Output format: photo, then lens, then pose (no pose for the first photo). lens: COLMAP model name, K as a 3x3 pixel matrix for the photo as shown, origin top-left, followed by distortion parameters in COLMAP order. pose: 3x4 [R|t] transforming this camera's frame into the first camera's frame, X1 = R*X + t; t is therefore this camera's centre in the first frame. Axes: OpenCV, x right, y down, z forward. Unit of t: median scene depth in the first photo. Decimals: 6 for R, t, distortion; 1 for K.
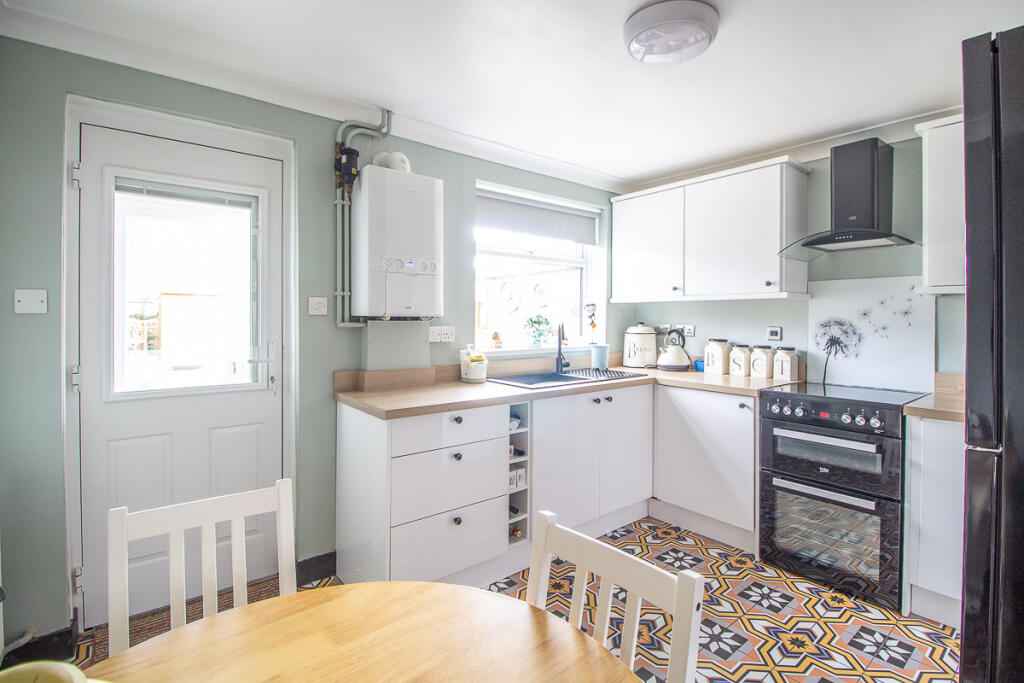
lens RADIAL K [[479.1, 0, 516.3], [0, 479.1, 323.3], [0, 0, 1]] dist [-0.002296, -0.000558]
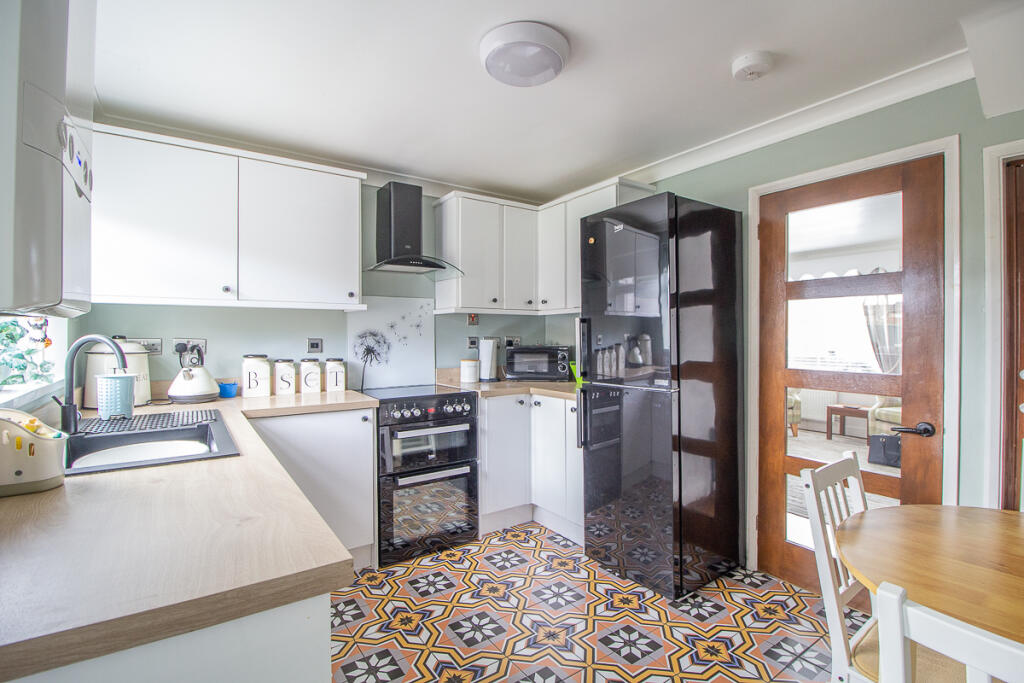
lens RADIAL K [[490.3, 0, 514.0], [0, 490.3, 337.1], [0, 0, 1]] dist [0.001000, 0.000068]
pose [[0.074941, -0.007638, 0.997159, -0.514982], [0.012179, 0.999903, 0.006744, 0.002998], [-0.997114, 0.011639, 0.075027, 0.645105]]
